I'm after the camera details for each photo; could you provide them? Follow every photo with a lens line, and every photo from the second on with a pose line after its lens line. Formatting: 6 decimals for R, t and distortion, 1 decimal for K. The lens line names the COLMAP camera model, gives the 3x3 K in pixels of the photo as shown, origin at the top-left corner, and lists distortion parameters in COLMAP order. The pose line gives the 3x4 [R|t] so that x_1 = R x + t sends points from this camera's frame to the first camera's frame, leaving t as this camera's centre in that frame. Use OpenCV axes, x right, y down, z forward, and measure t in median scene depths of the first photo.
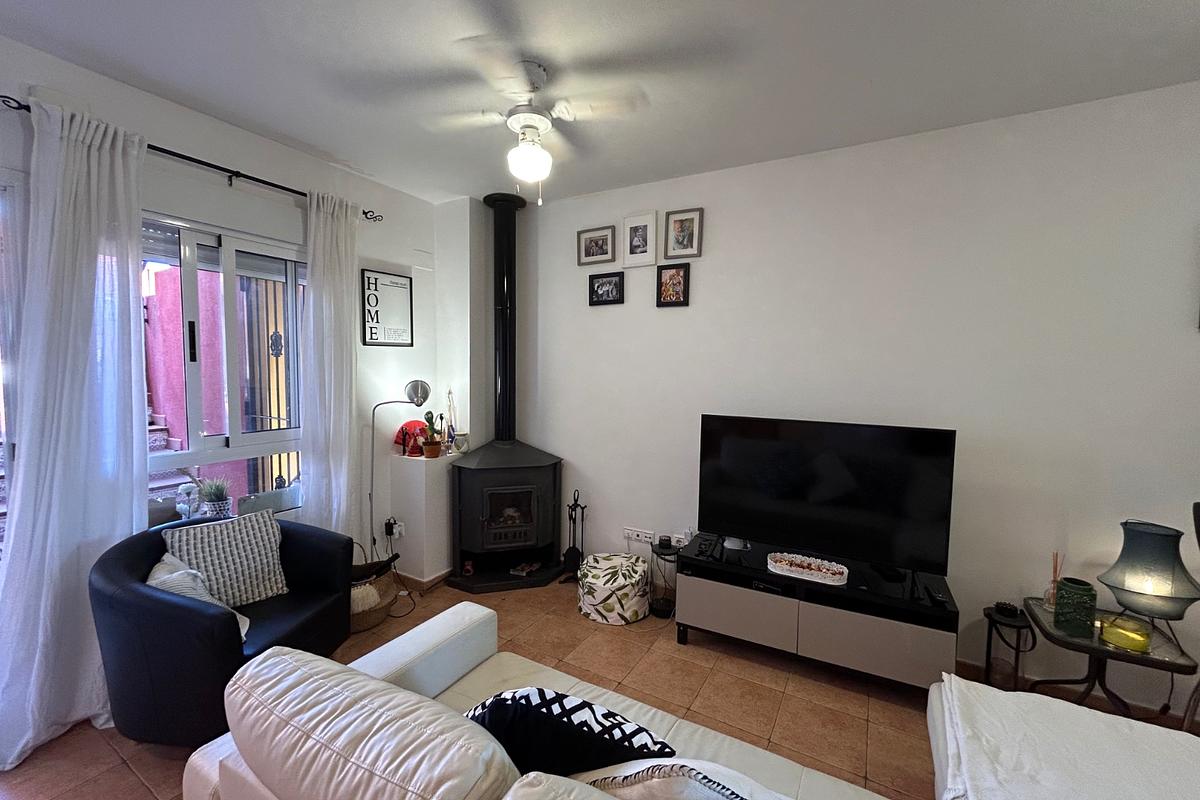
lens RADIAL K [[482.3, 0, 601.2], [0, 482.3, 396.6], [0, 0, 1]] dist [0.010795, 0.000408]
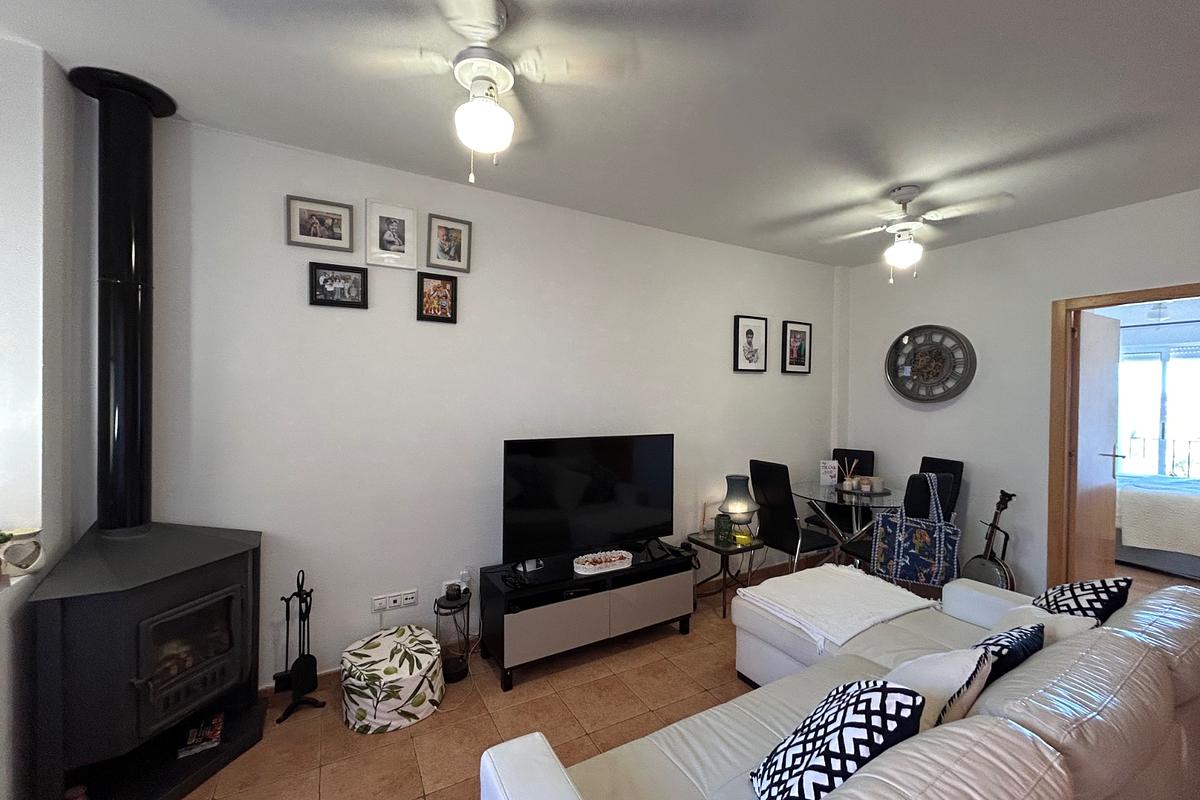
lens RADIAL K [[482.3, 0, 601.4], [0, 482.3, 396.4], [0, 0, 1]] dist [0.010795, 0.000408]
pose [[0.522098, -0.017203, 0.852712, -0.451912], [0.046647, 0.998876, -0.008410, -0.029924], [-0.851609, 0.044167, 0.522313, 0.294064]]
